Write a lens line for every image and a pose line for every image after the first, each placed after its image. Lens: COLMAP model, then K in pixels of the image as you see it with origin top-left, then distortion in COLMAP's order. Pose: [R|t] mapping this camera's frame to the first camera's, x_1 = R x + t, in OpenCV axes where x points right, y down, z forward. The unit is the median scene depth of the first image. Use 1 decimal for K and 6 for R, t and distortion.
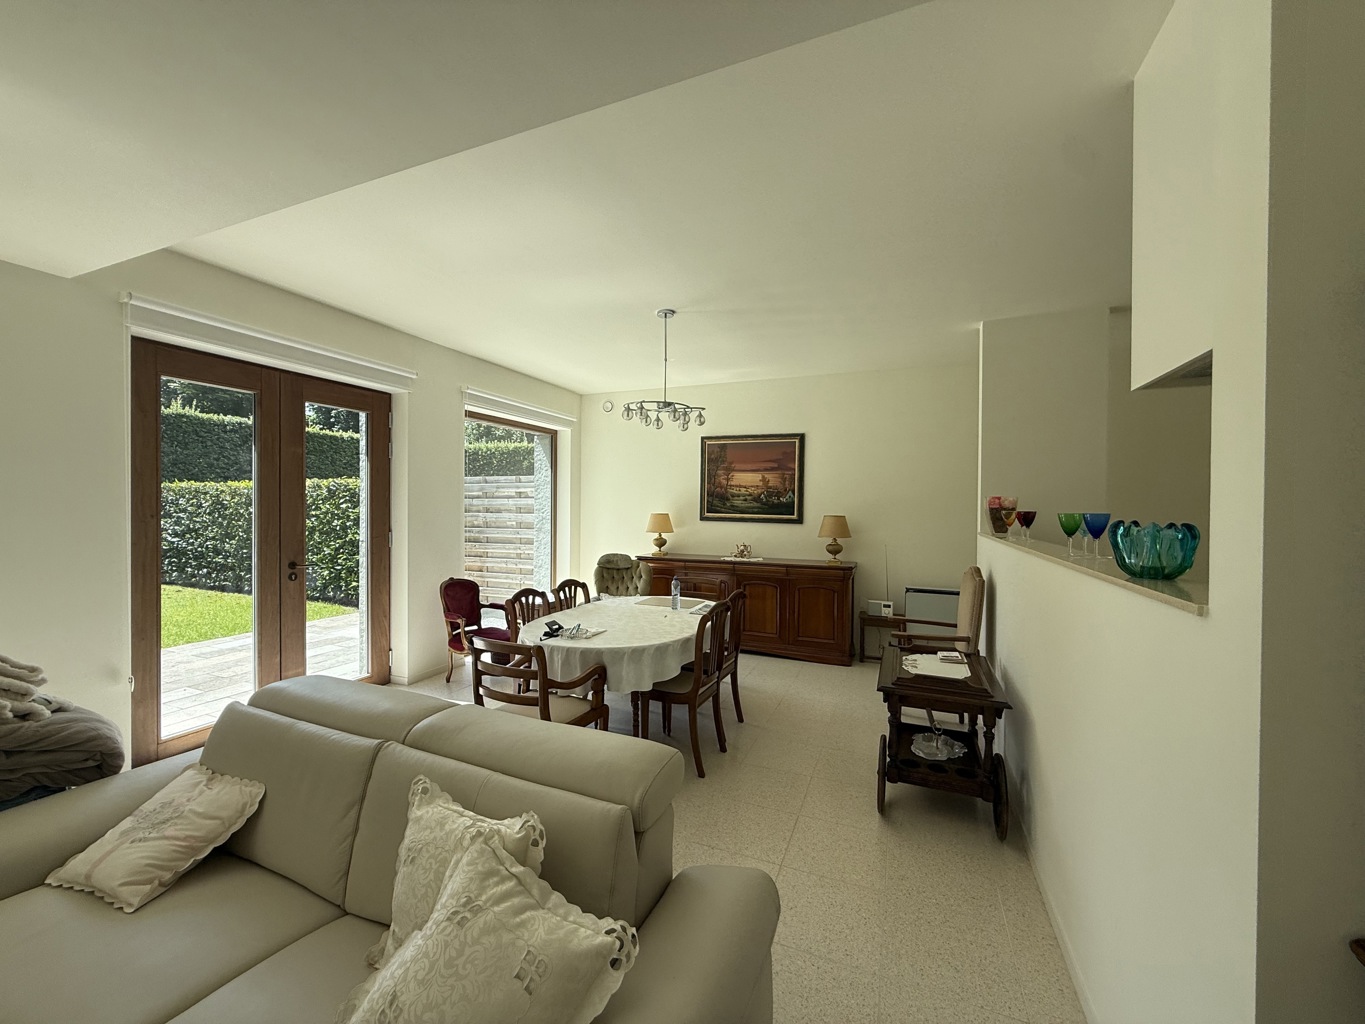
lens RADIAL K [[540.5, 0, 676.3], [0, 540.5, 511.7], [0, 0, 1]] dist [-0.000499, 0.000248]
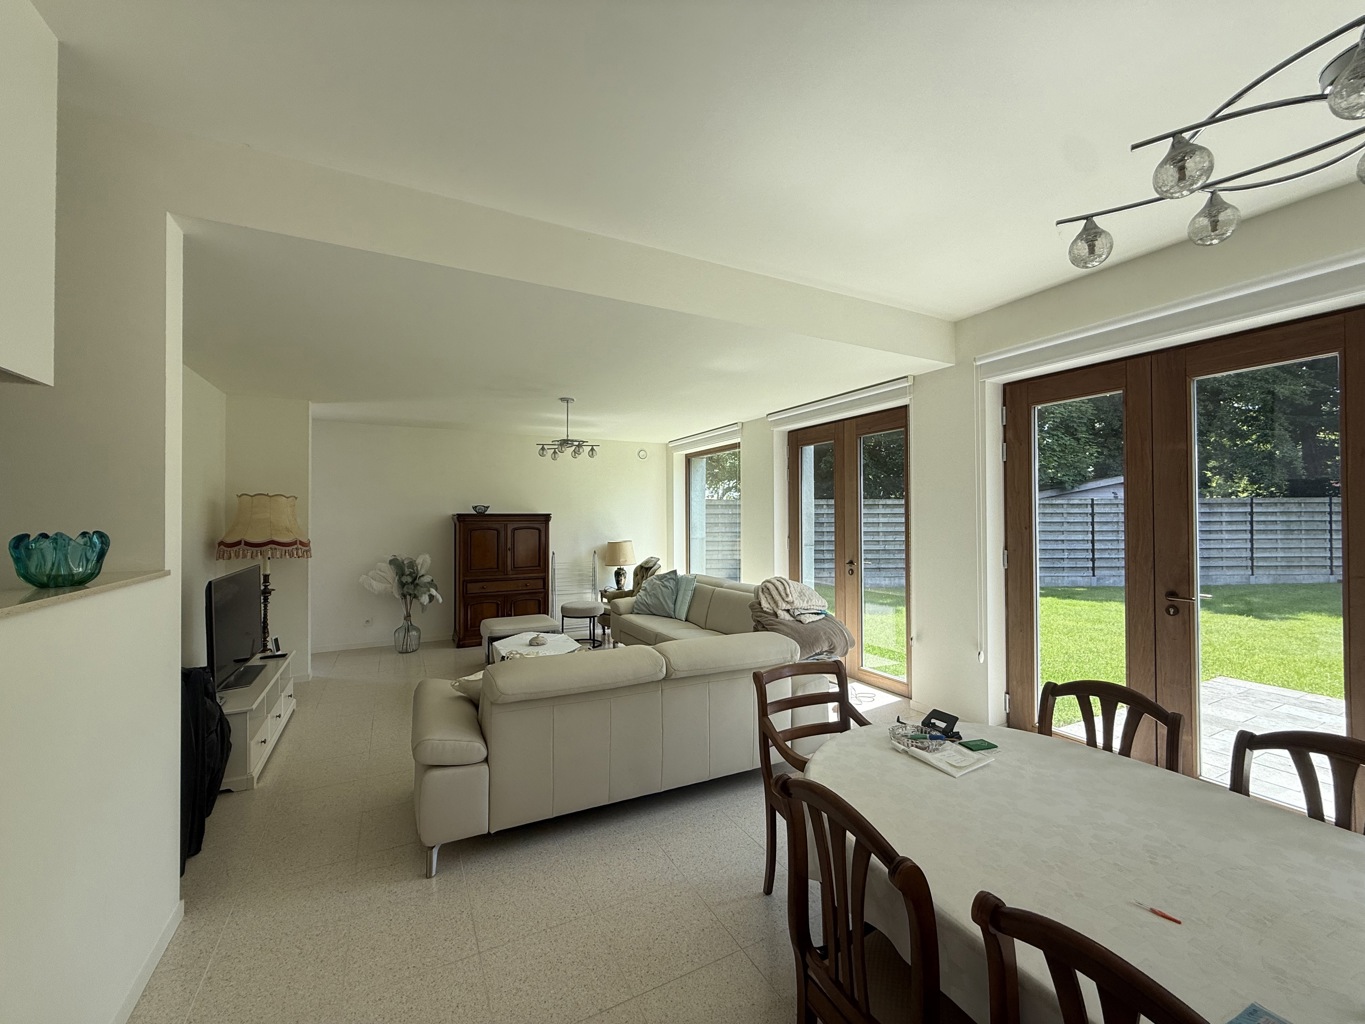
lens RADIAL K [[540.5, 0, 676.3], [0, 540.5, 511.7], [0, 0, 1]] dist [-0.000499, 0.000248]
pose [[-0.640212, -0.012270, -0.768100, 0.220259], [-0.009285, 0.999923, -0.008235, -0.005551], [0.768142, 0.001860, -0.640276, 0.612565]]
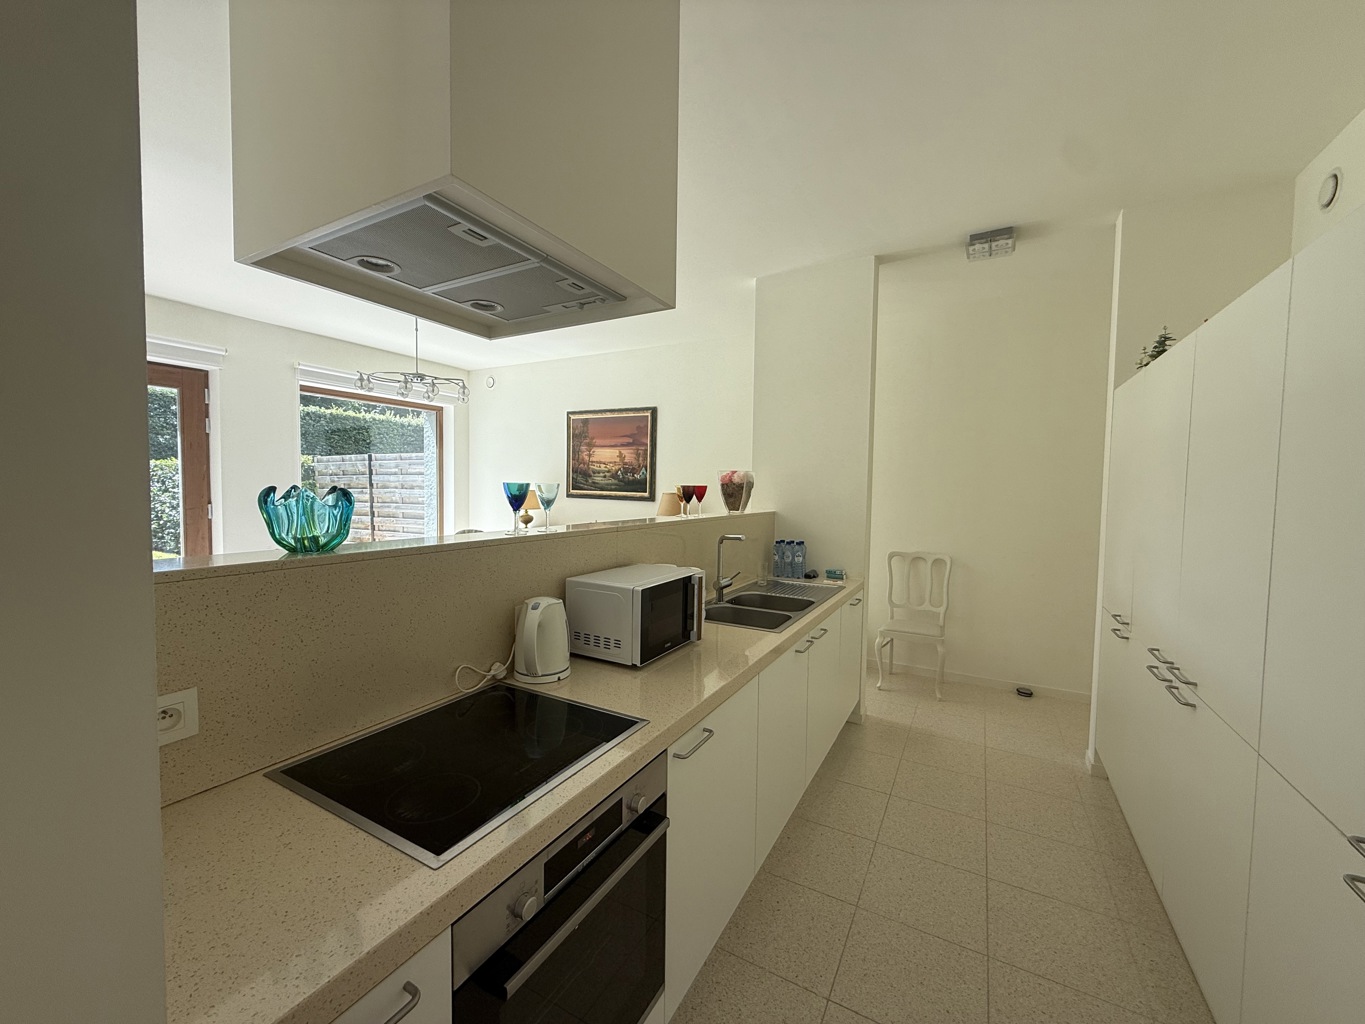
lens RADIAL K [[540.5, 0, 676.3], [0, 540.5, 511.7], [0, 0, 1]] dist [-0.000499, 0.000248]
pose [[0.993631, 0.011857, -0.112058, 0.370414], [-0.007859, 0.999319, 0.036057, 0.005358], [0.112410, -0.034946, 0.993047, 0.049089]]
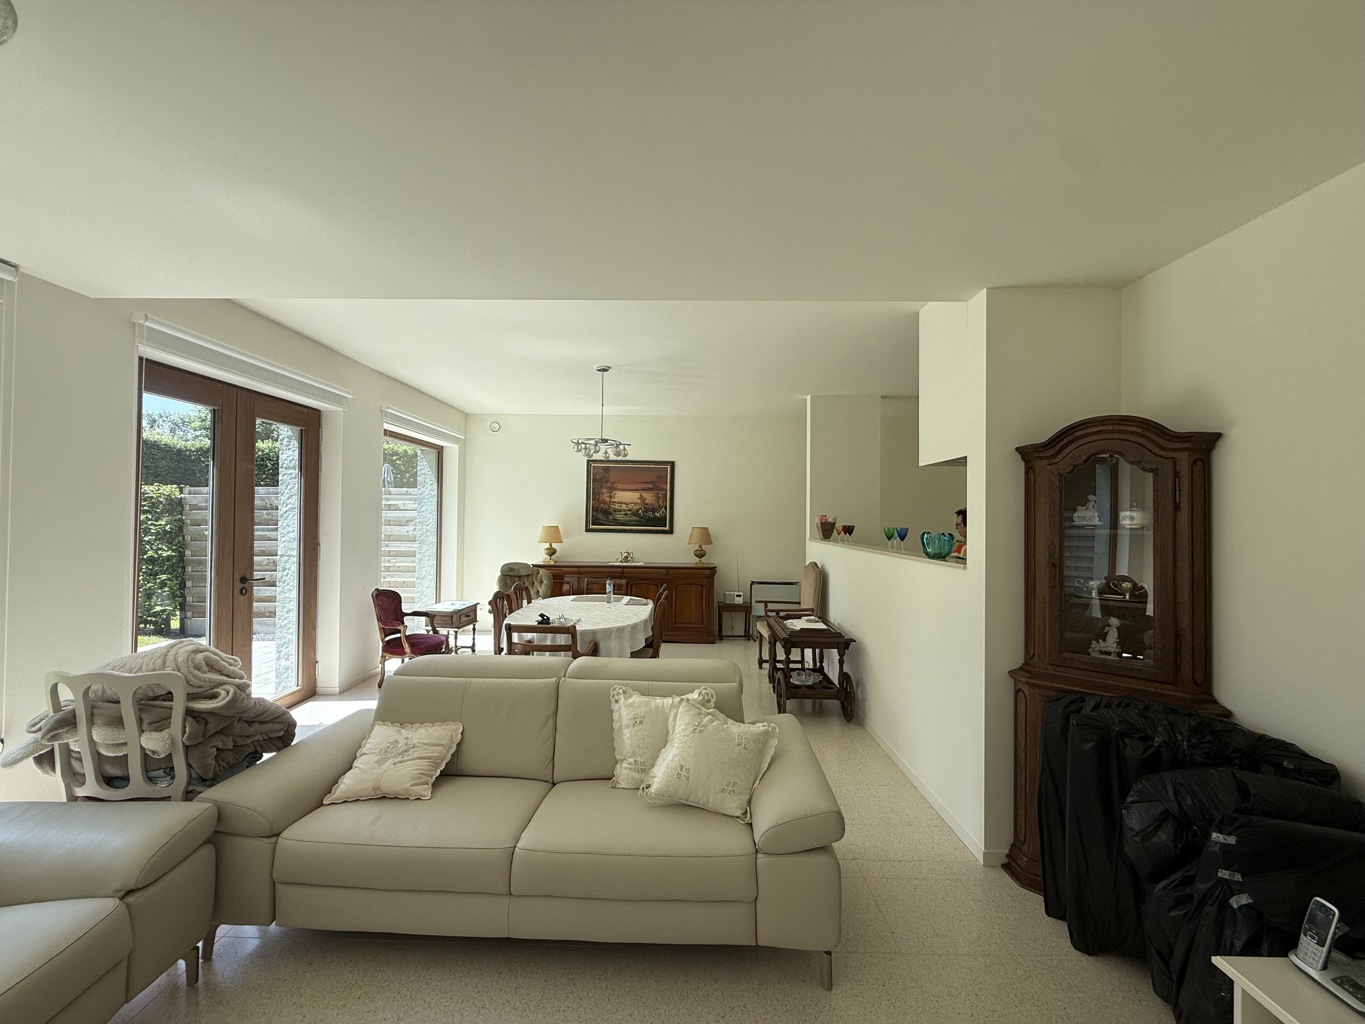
lens RADIAL K [[540.5, 0, 676.3], [0, 540.5, 511.7], [0, 0, 1]] dist [-0.000499, 0.000248]
pose [[0.927432, 0.006754, 0.373931, -0.218821], [0.000045, 0.999835, -0.018170, -0.006105], [-0.373992, 0.016869, 0.927279, -0.152598]]
